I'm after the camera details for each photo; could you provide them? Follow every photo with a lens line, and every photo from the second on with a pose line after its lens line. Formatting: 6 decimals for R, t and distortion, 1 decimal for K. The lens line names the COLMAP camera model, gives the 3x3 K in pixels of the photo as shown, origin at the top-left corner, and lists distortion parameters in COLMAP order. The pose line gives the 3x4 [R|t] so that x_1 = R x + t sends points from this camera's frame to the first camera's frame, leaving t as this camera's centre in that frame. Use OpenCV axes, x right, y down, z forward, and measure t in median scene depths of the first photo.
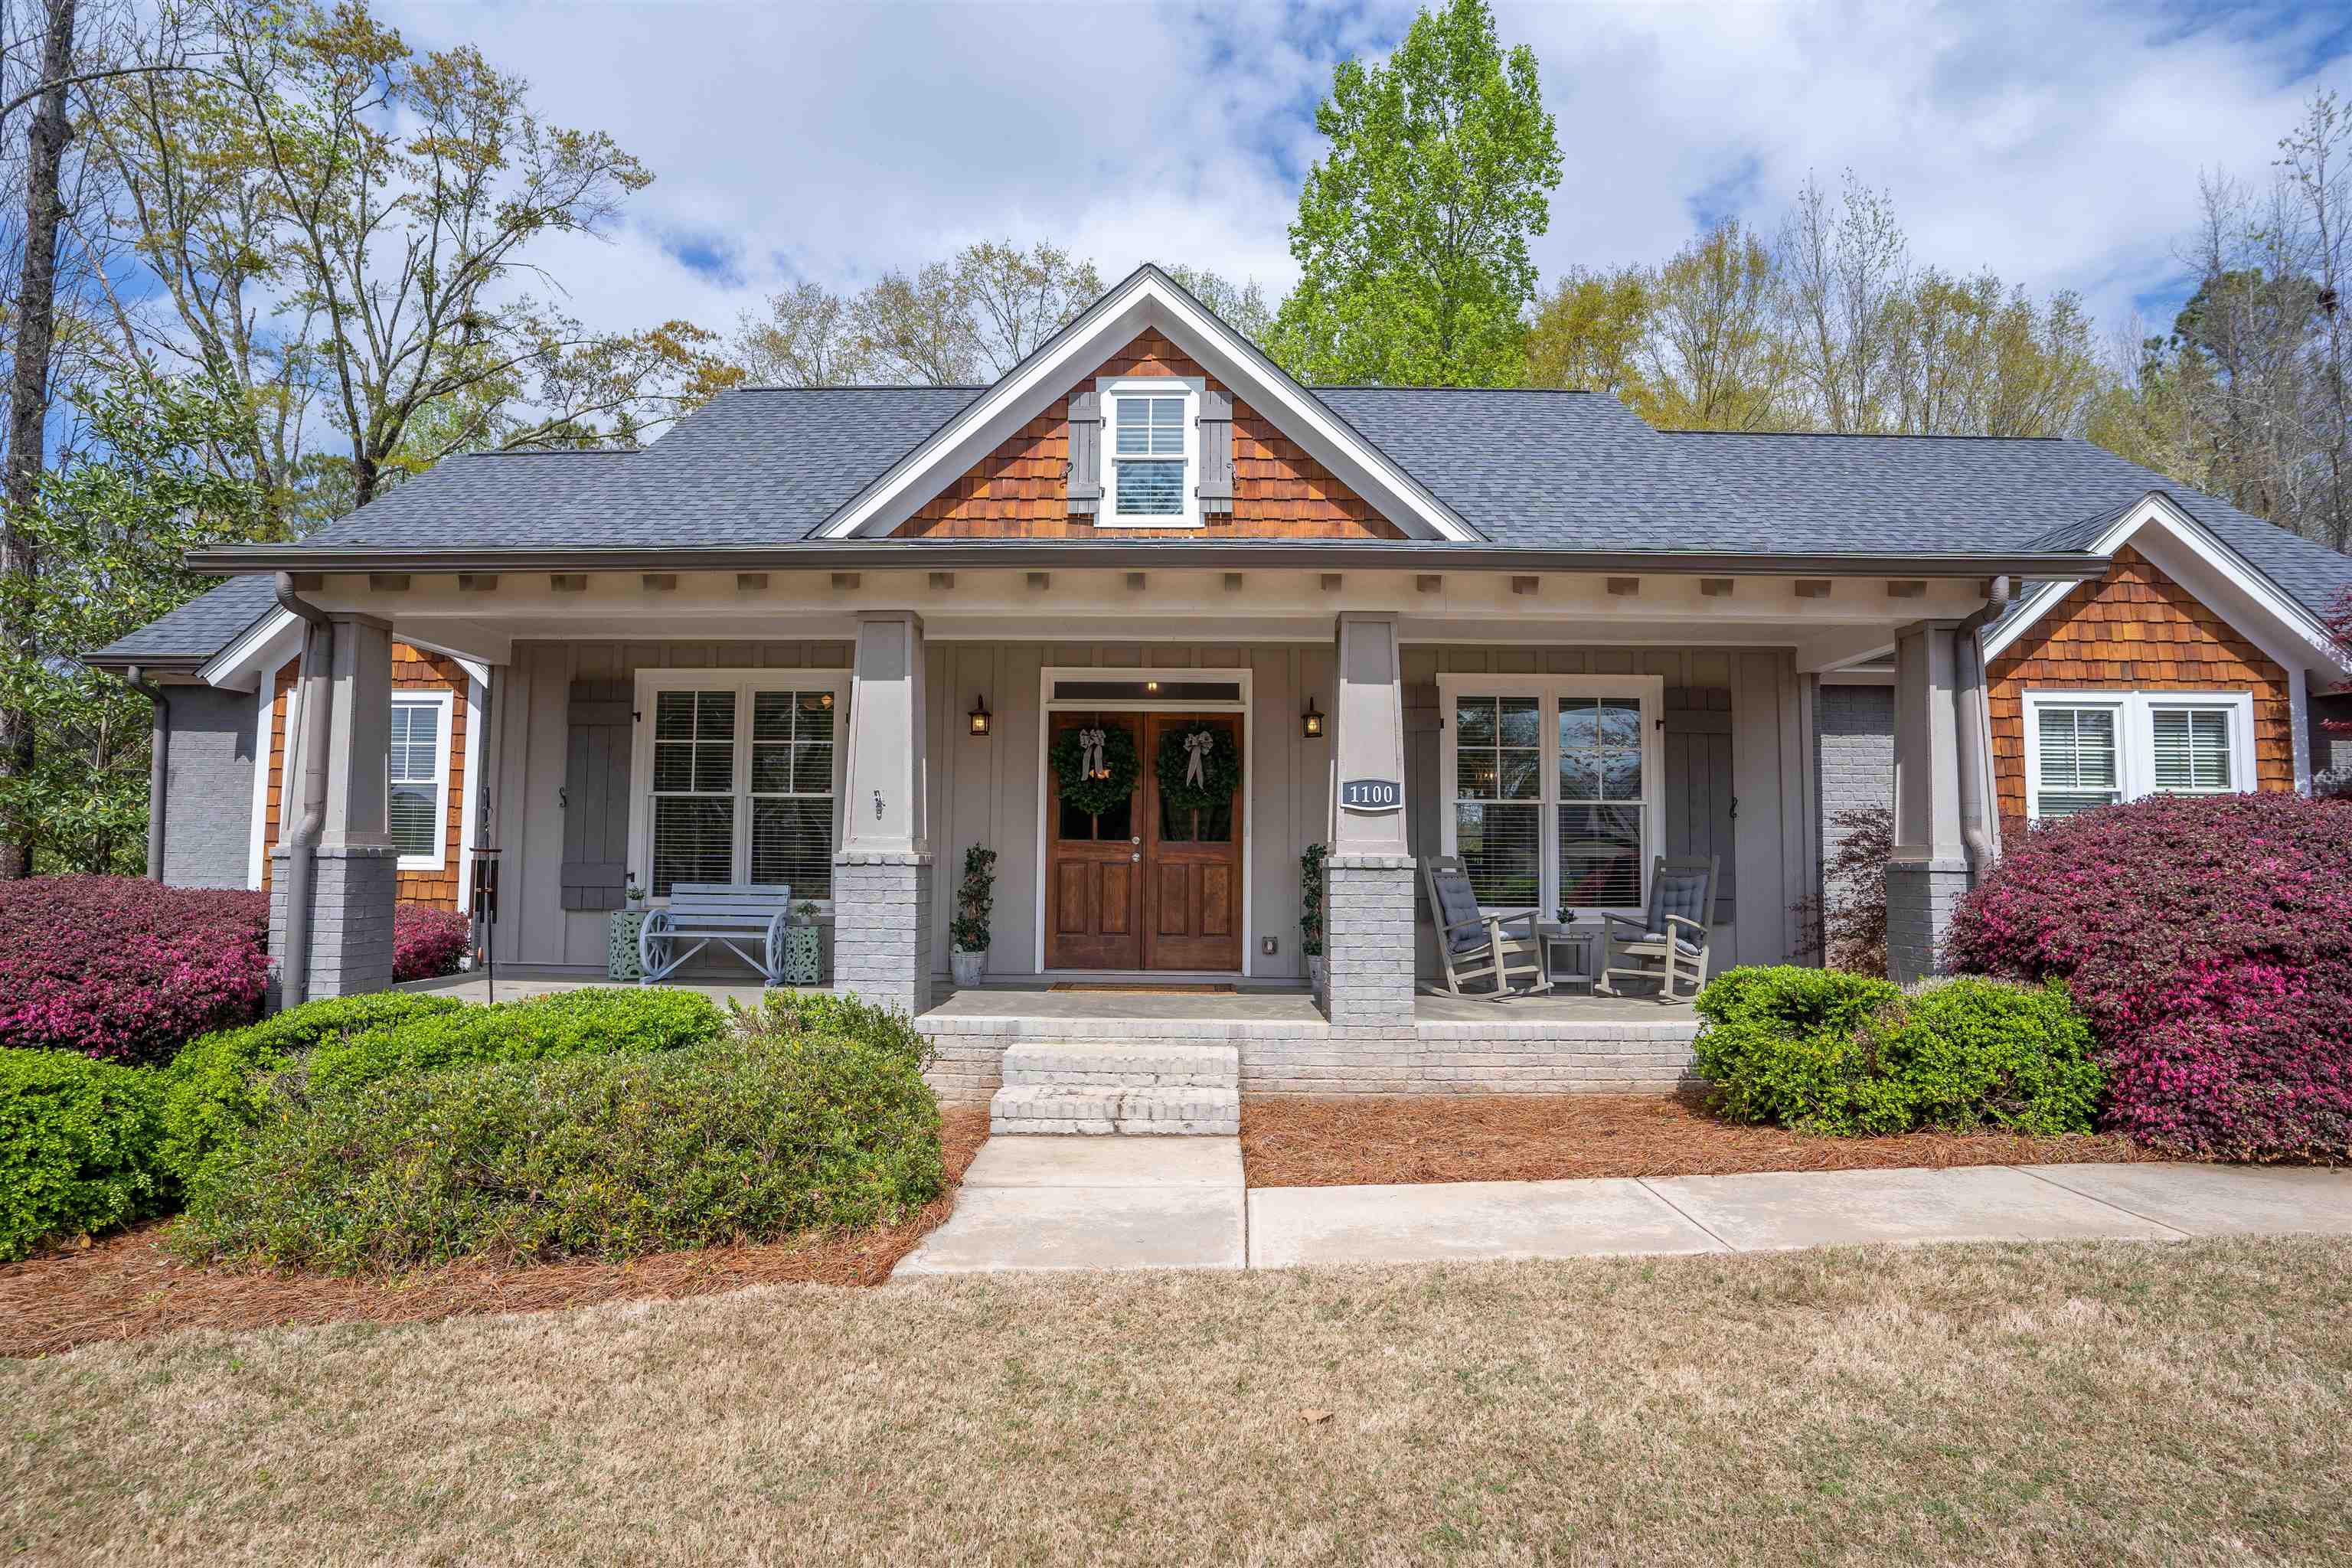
lens RADIAL K [[1186.9, 0, 1159.2], [0, 1186.9, 791.9], [0, 0, 1]] dist [-0.082707, 0.040607]
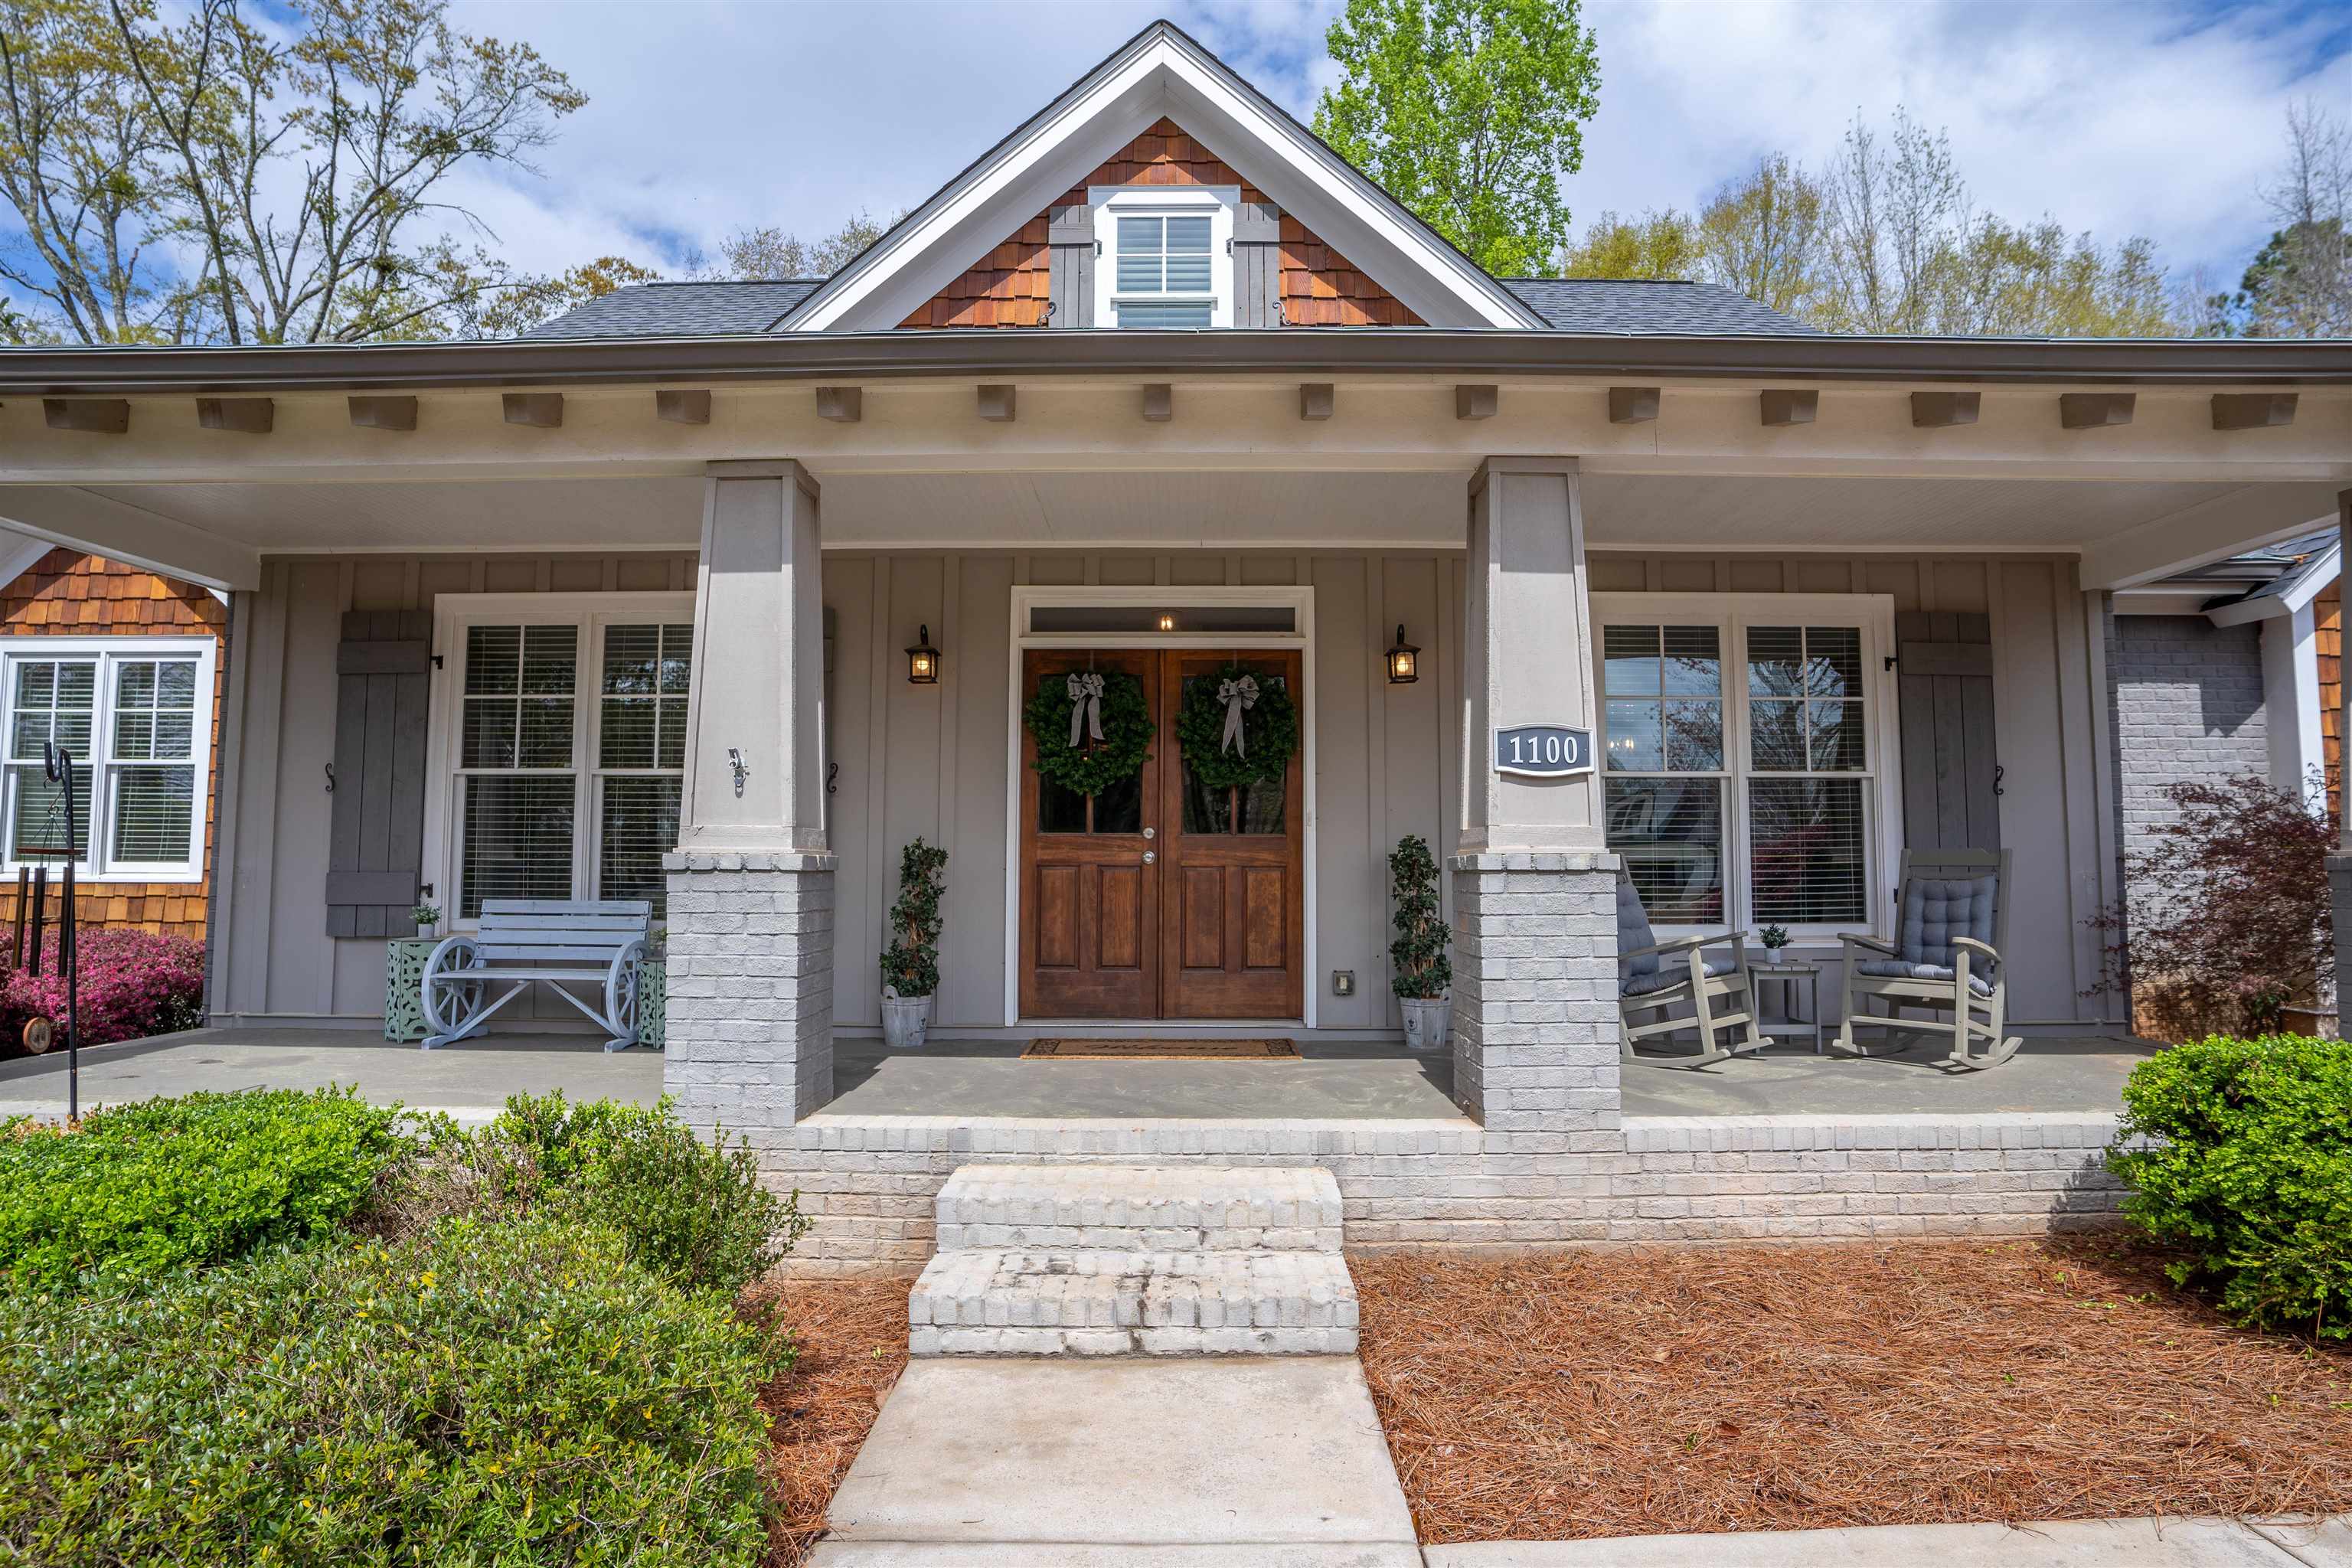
lens RADIAL K [[1186.9, 0, 1159.2], [0, 1186.9, 791.9], [0, 0, 1]] dist [-0.082707, 0.040607]
pose [[0.999947, -0.006636, 0.007810, -0.018784], [0.006655, 0.999975, -0.002405, 0.018285], [-0.007794, 0.002457, 0.999967, 0.301229]]
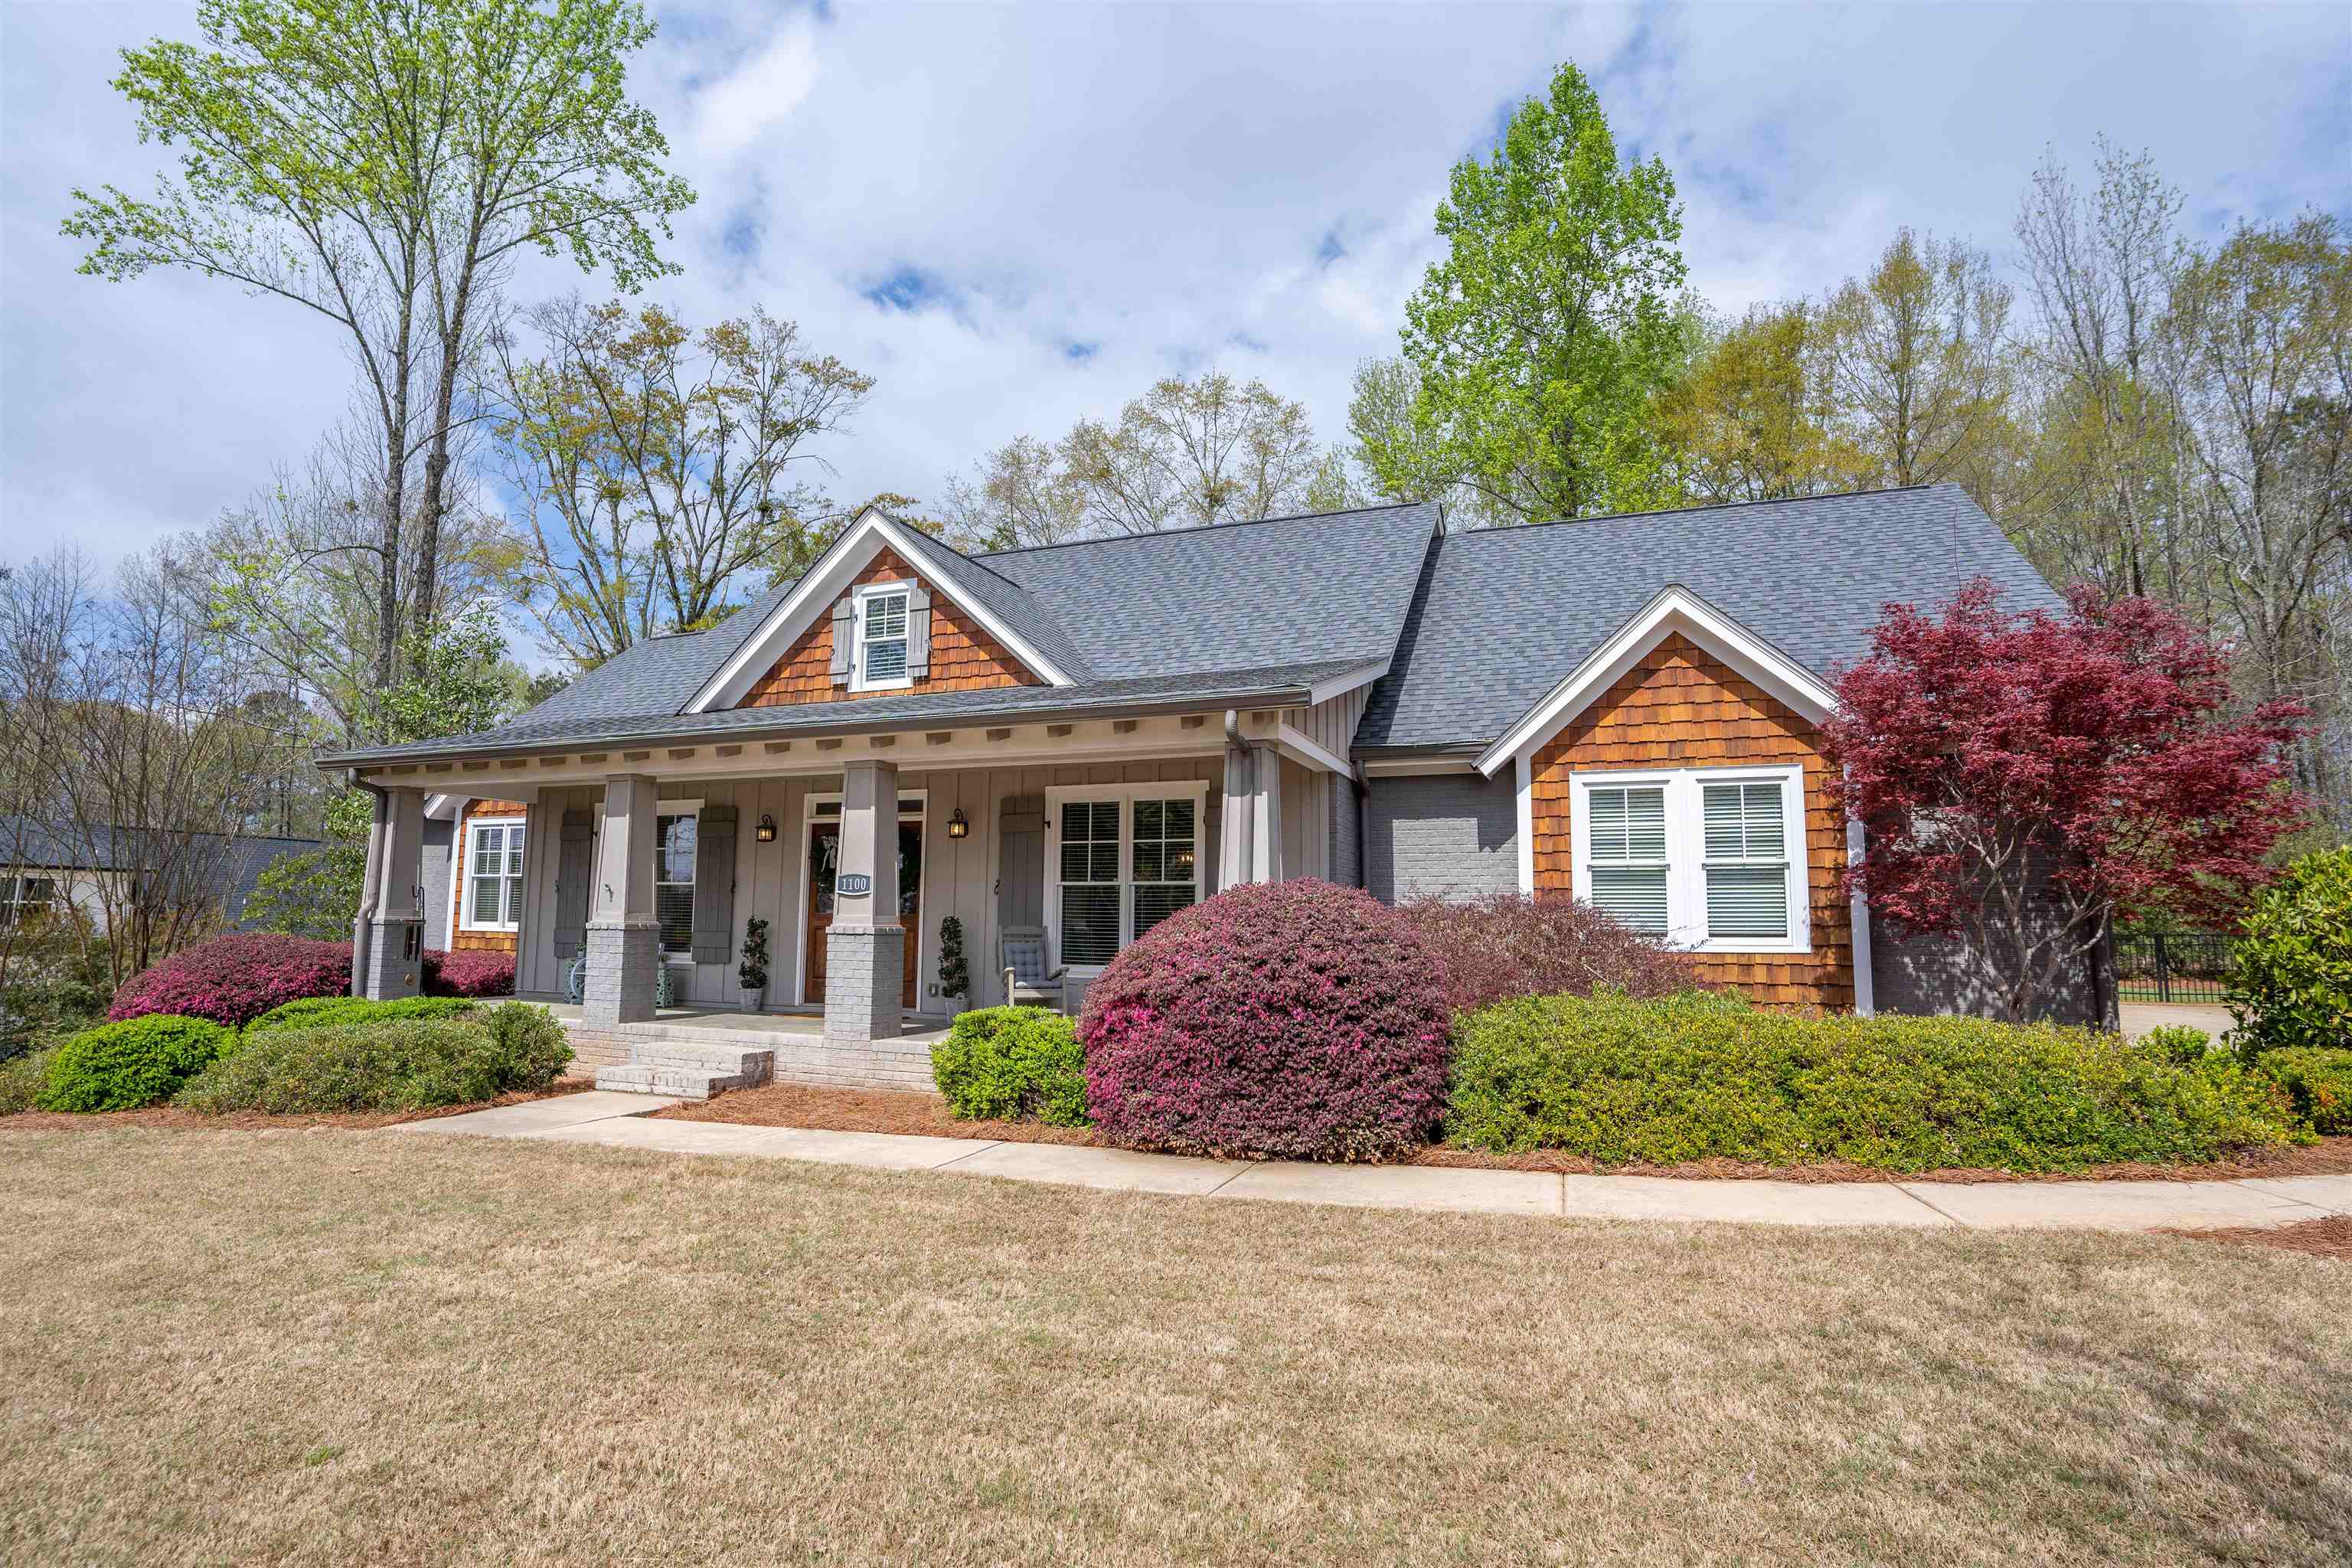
lens RADIAL K [[1205.0, 0, 1176.0], [0, 1205.0, 784.0], [0, 0, 1]] dist [-0.084627, 0.050123]
pose [[0.934216, -0.041558, -0.354279, 0.841426], [0.021182, 0.997901, -0.061200, -0.017530], [0.356078, 0.049670, 0.933135, -0.206253]]
